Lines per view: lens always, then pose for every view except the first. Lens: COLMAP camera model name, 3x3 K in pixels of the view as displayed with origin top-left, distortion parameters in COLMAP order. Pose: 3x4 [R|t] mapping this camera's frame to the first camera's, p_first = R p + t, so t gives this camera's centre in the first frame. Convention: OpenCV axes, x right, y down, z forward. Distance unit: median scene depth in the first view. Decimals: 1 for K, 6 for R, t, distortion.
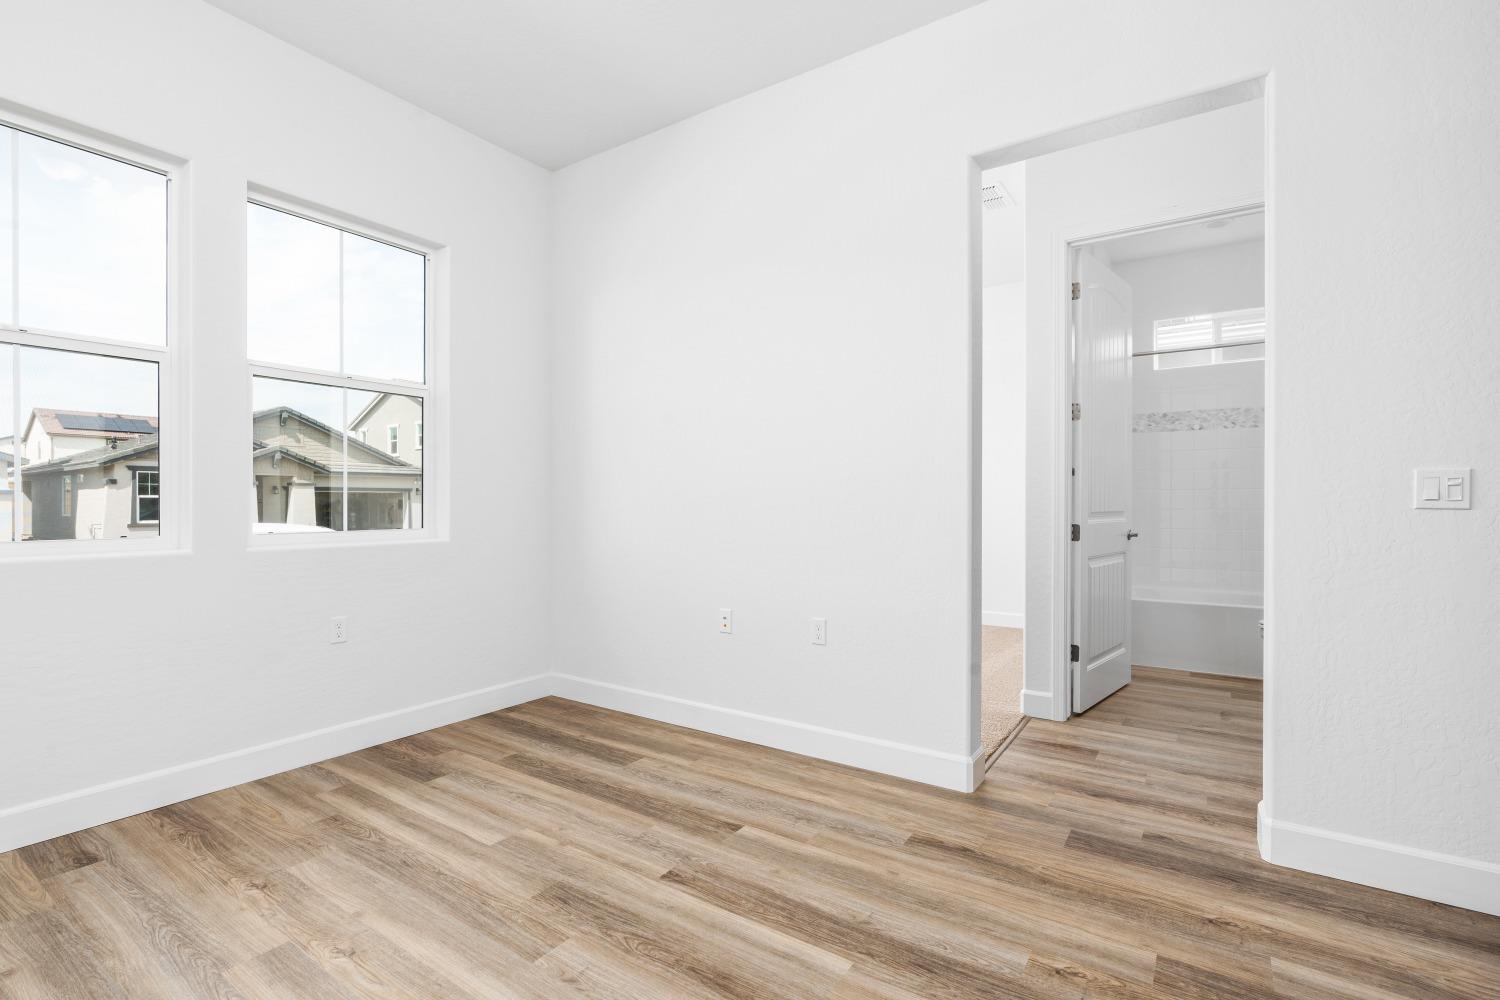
lens RADIAL K [[690.4, 0, 732.4], [0, 690.4, 506.3], [0, 0, 1]] dist [-0.011259, 0.003824]
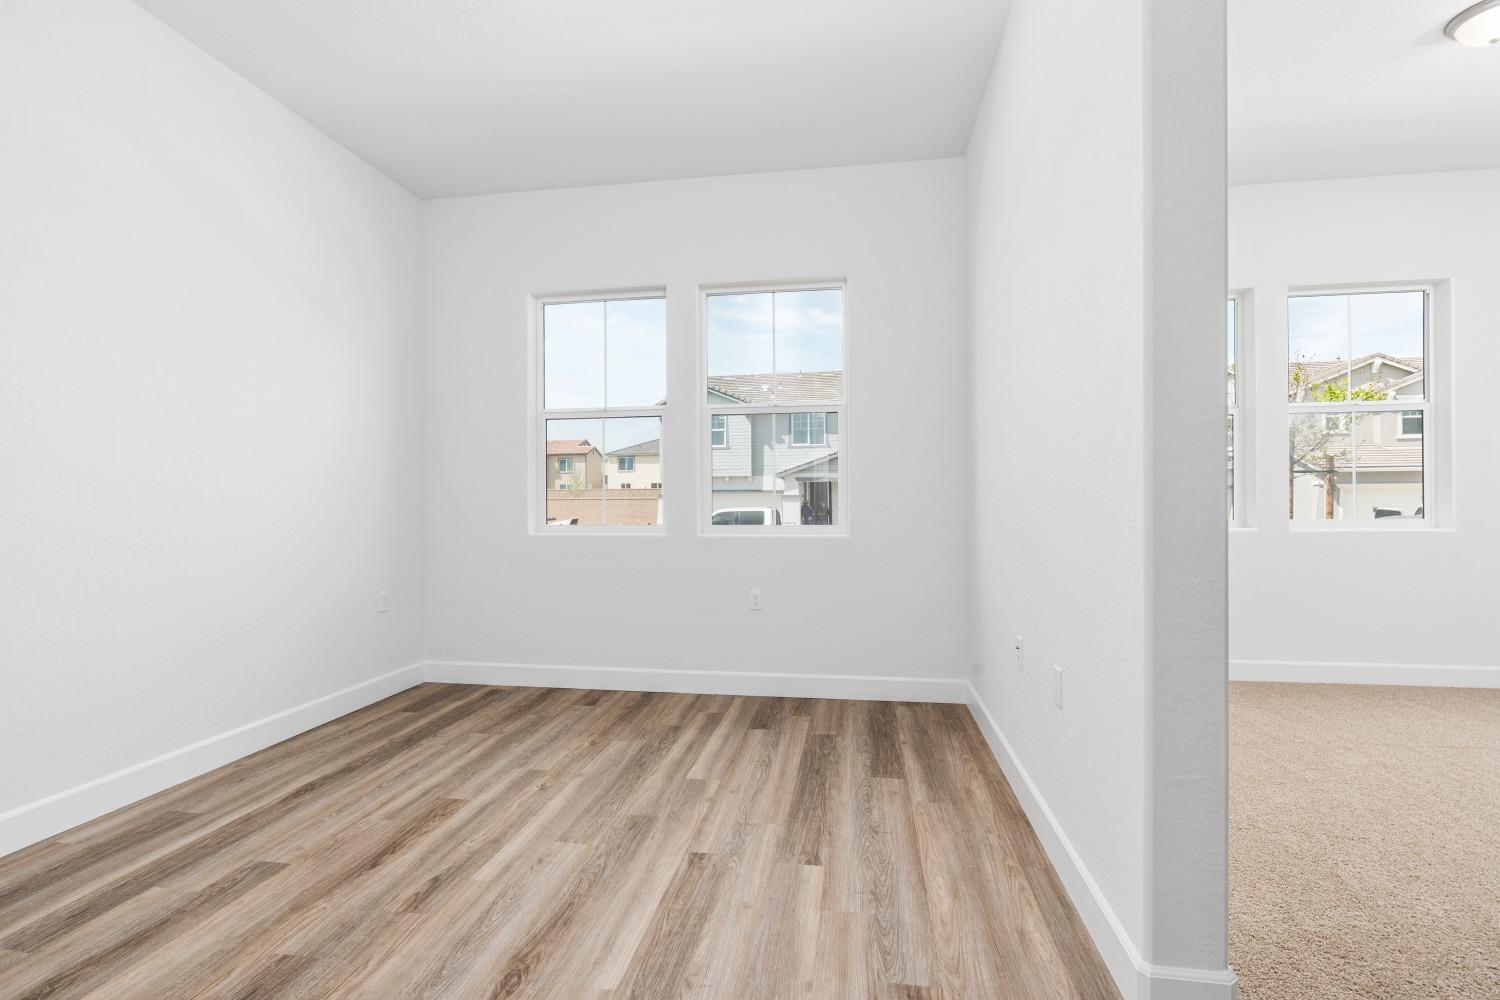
lens RADIAL K [[690.4, 0, 748.7], [0, 690.4, 503.0], [0, 0, 1]] dist [-0.011259, 0.003824]
pose [[0.433804, -0.004527, -0.900996, 0.798661], [0.001120, 0.999989, -0.004485, 0.001512], [0.901006, 0.000937, 0.433805, 0.546068]]
